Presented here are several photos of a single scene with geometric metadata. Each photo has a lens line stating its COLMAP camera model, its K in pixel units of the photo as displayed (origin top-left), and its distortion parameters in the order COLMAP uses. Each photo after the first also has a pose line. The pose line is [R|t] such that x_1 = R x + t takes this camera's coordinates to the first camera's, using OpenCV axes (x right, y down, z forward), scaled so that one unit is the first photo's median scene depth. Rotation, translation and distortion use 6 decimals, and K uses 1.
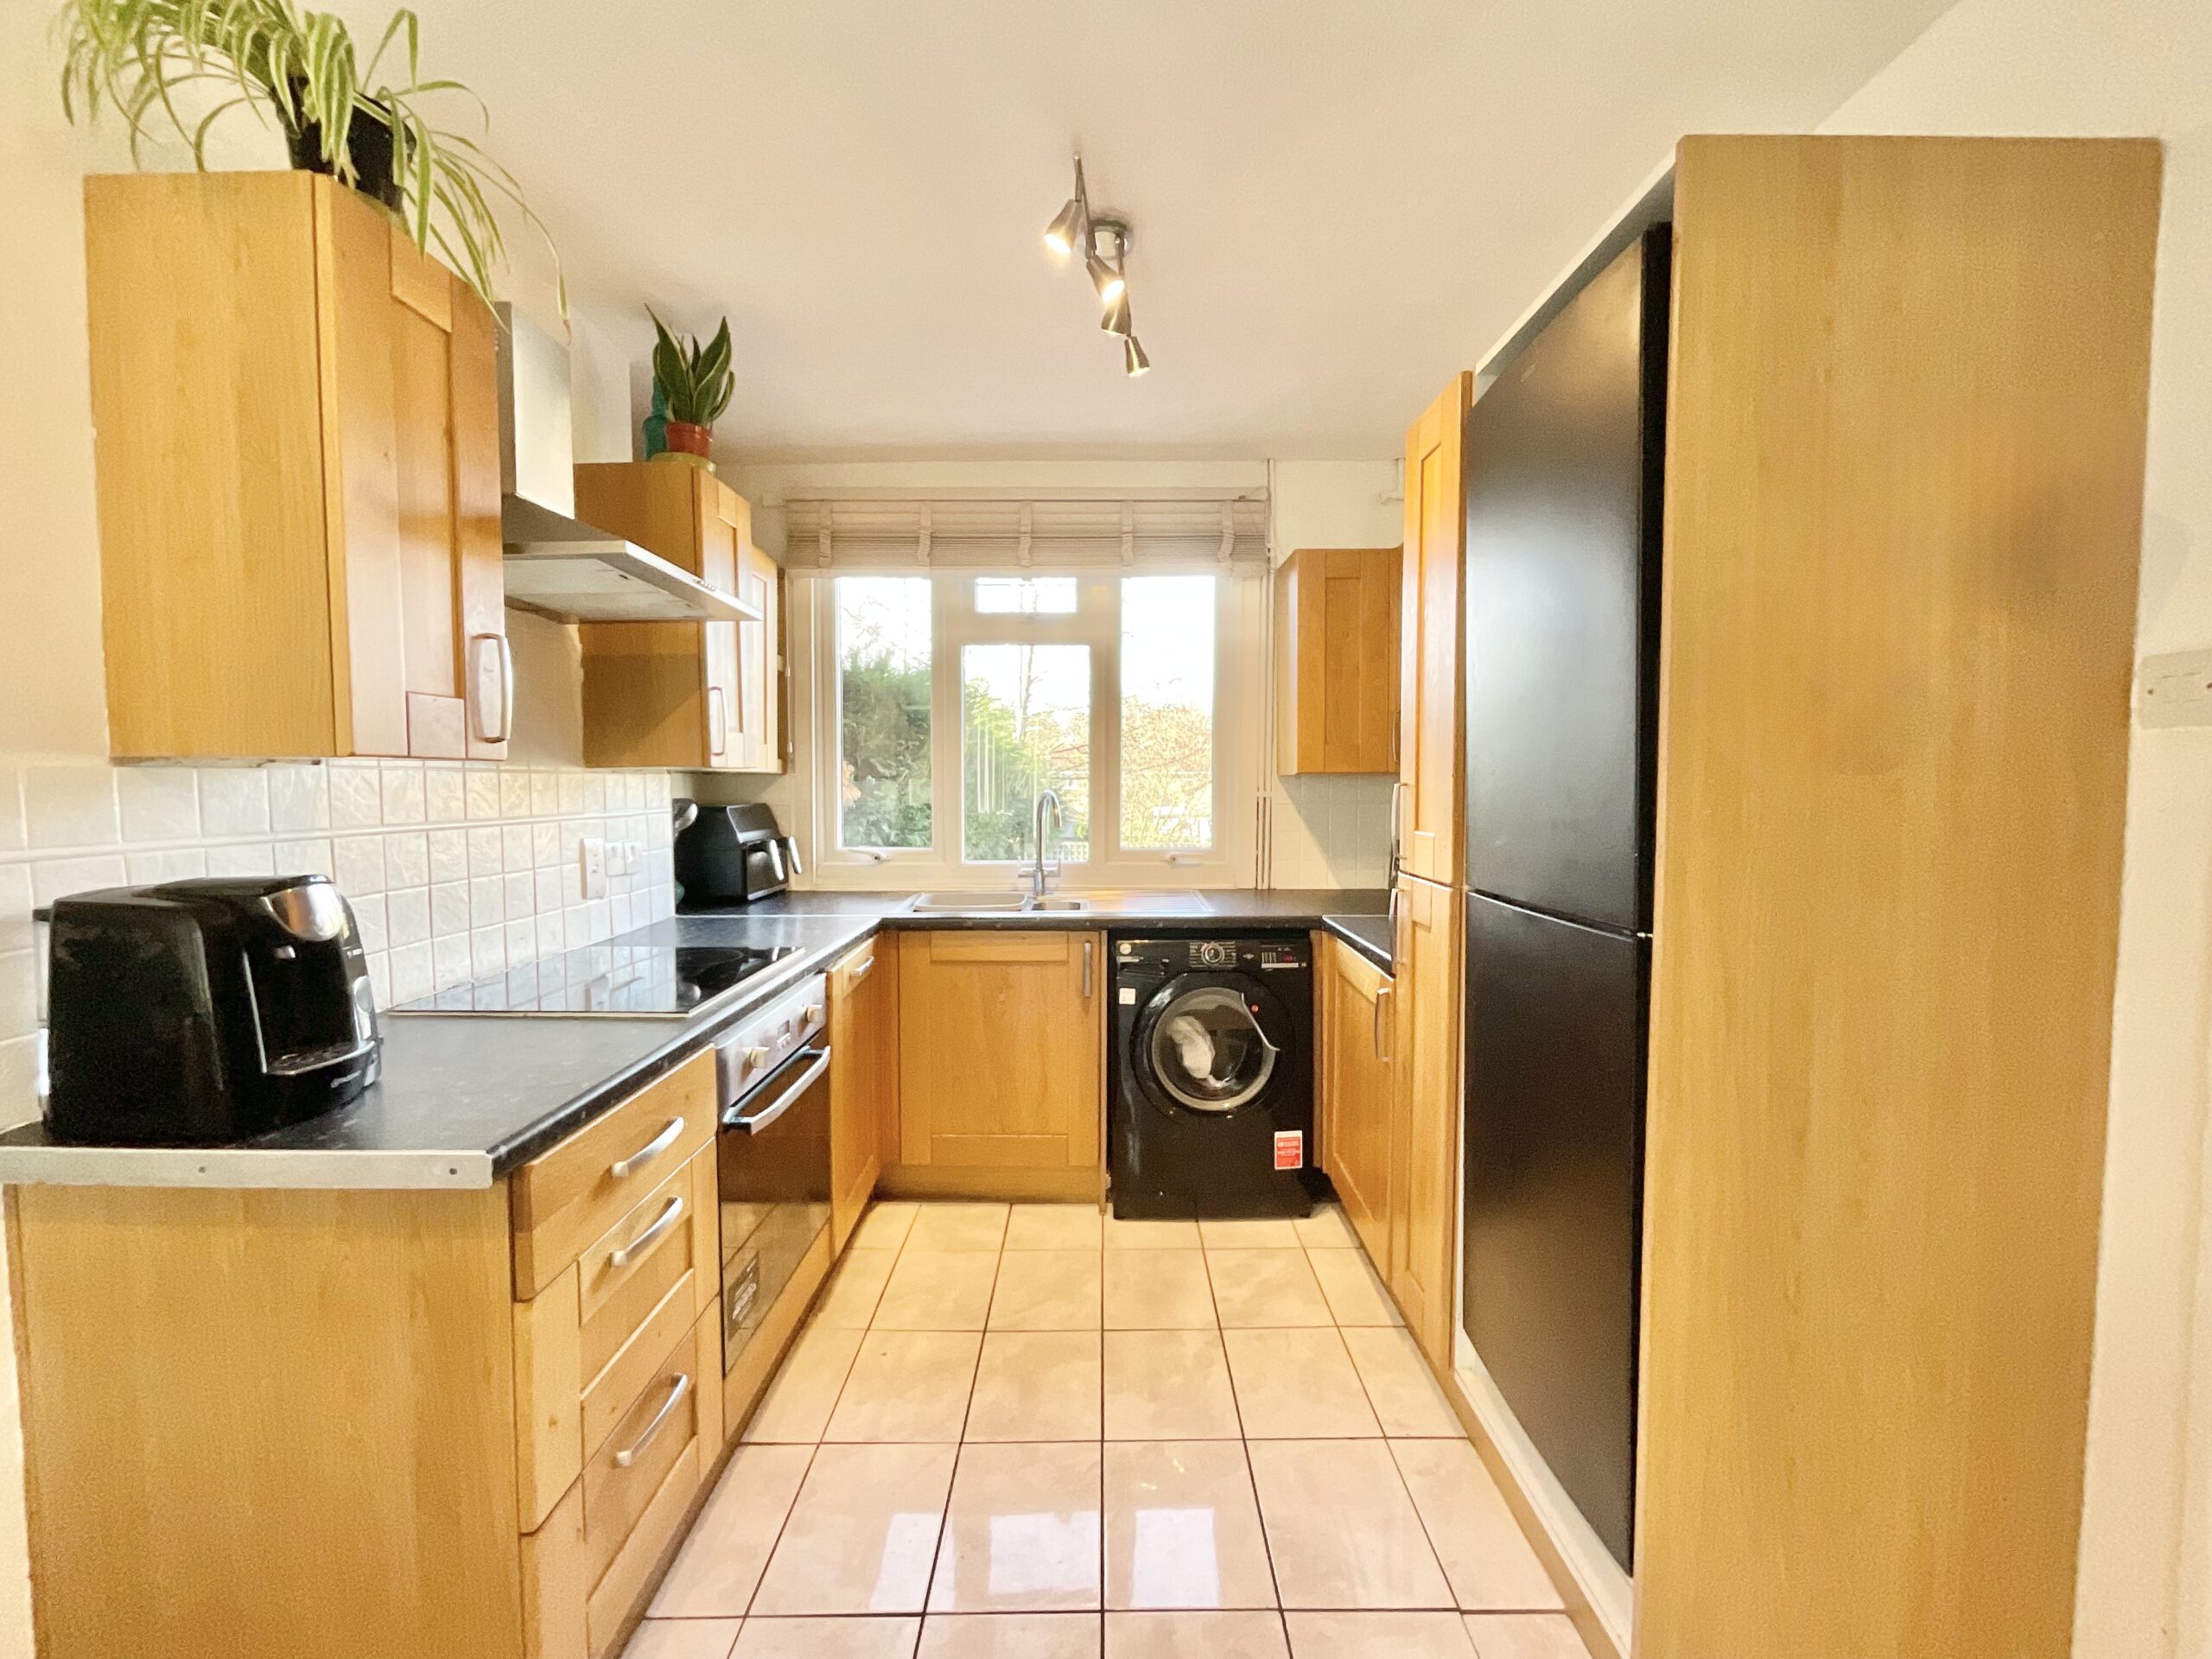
lens RADIAL K [[901.0, 0, 1106.6], [0, 901.0, 828.4], [0, 0, 1]] dist [-0.001065, 0.000357]
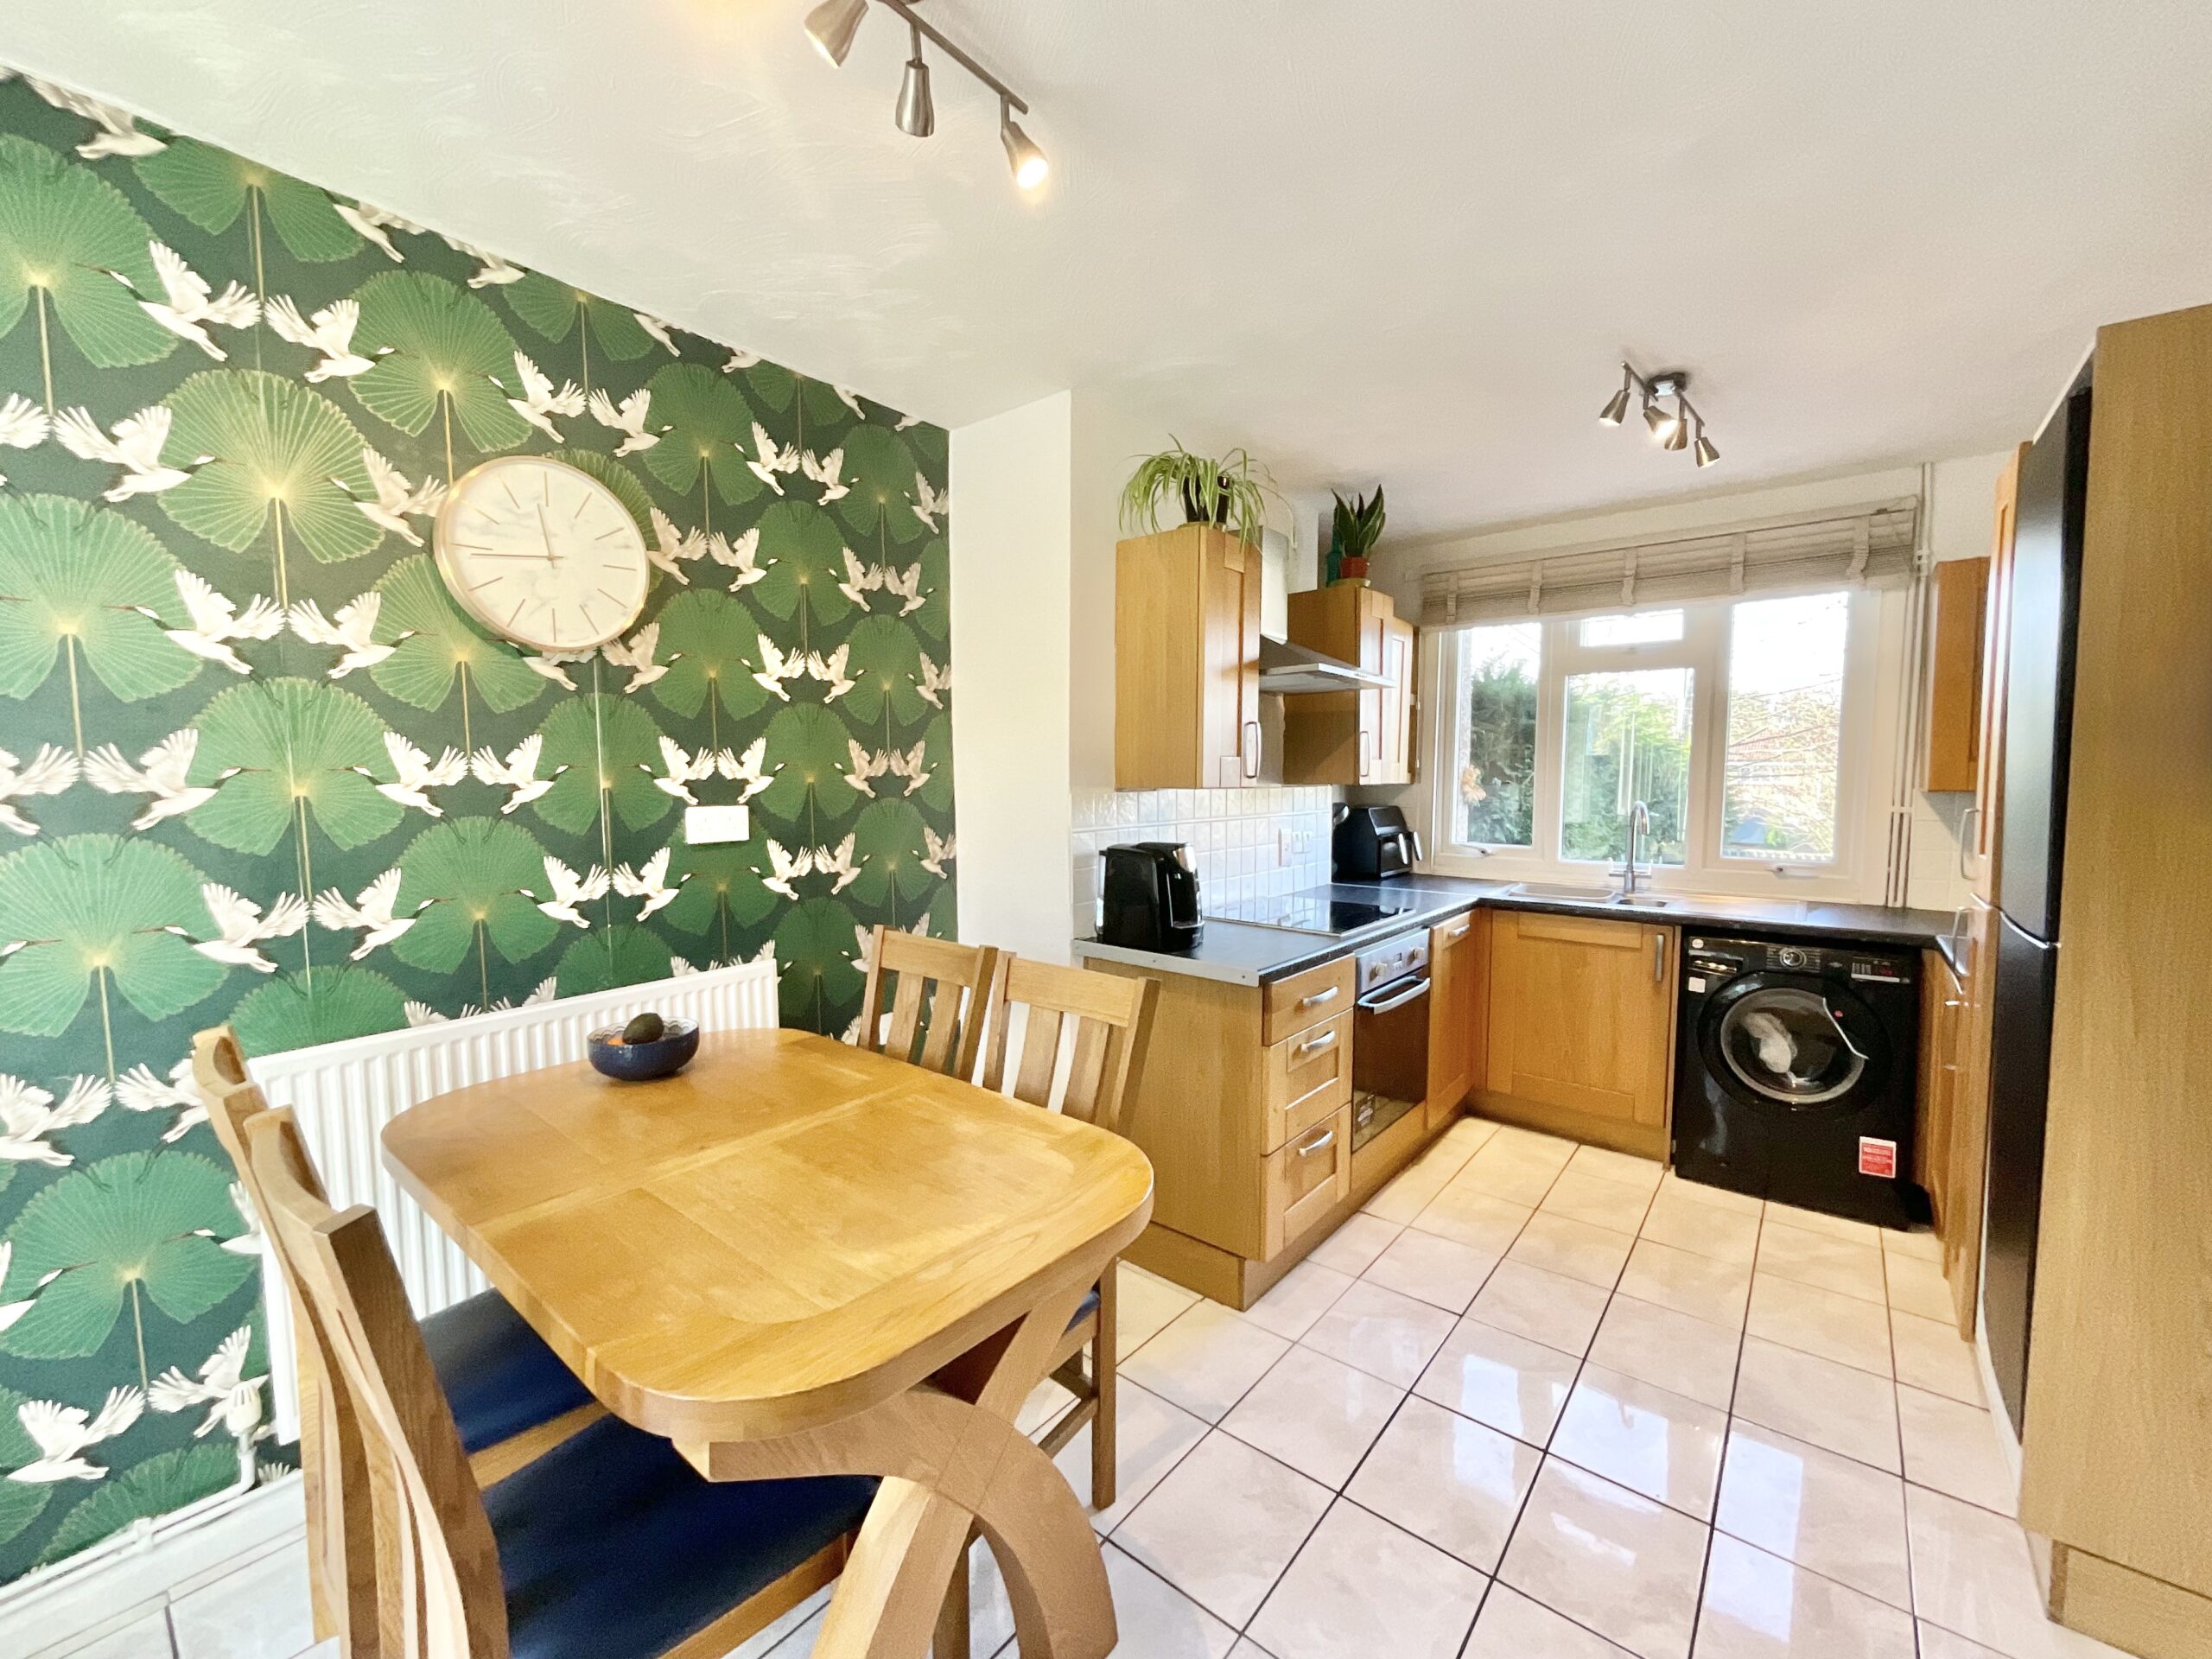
lens RADIAL K [[901.0, 0, 1103.0], [0, 901.0, 829.8], [0, 0, 1]] dist [-0.001065, 0.000357]
pose [[0.772613, 0.042700, -0.633440, 0.156842], [-0.035573, 0.999080, 0.023959, -0.011109], [0.633880, 0.004022, 0.773421, -0.366339]]
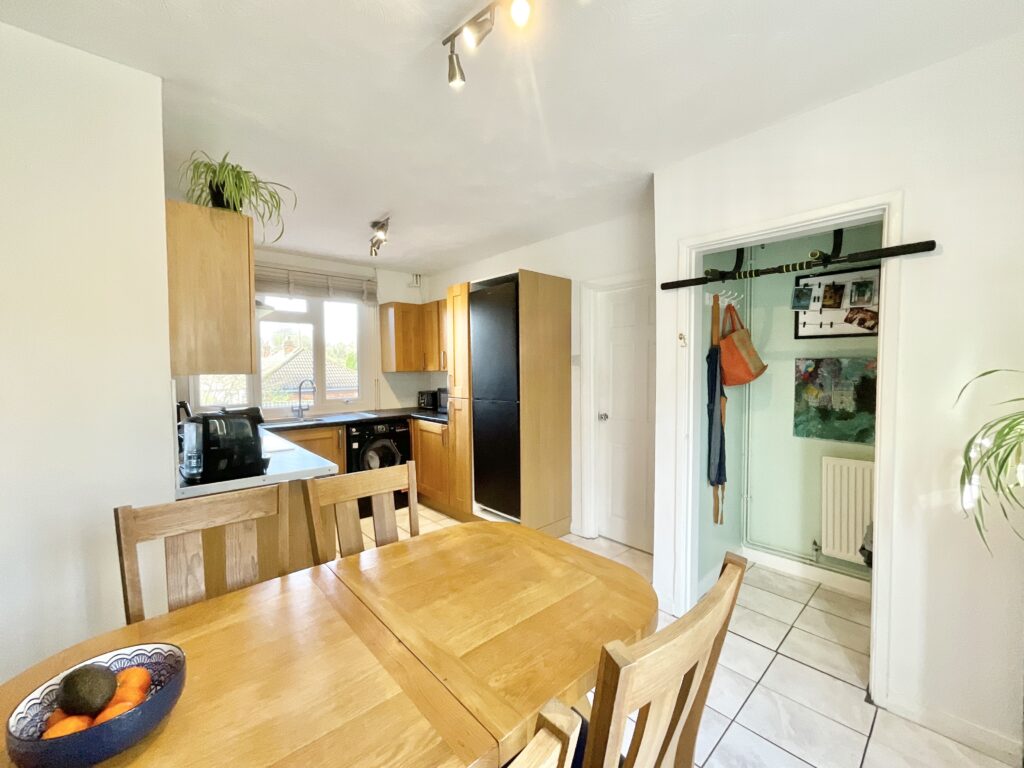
lens RADIAL K [[417.1, 0, 514.5], [0, 417.1, 385.1], [0, 0, 1]] dist [-0.001065, 0.000357]
pose [[0.735027, -0.032981, 0.677235, -0.534619], [0.042493, 0.999094, 0.002536, 0.001098], [-0.676705, 0.026914, 0.735762, -0.412033]]
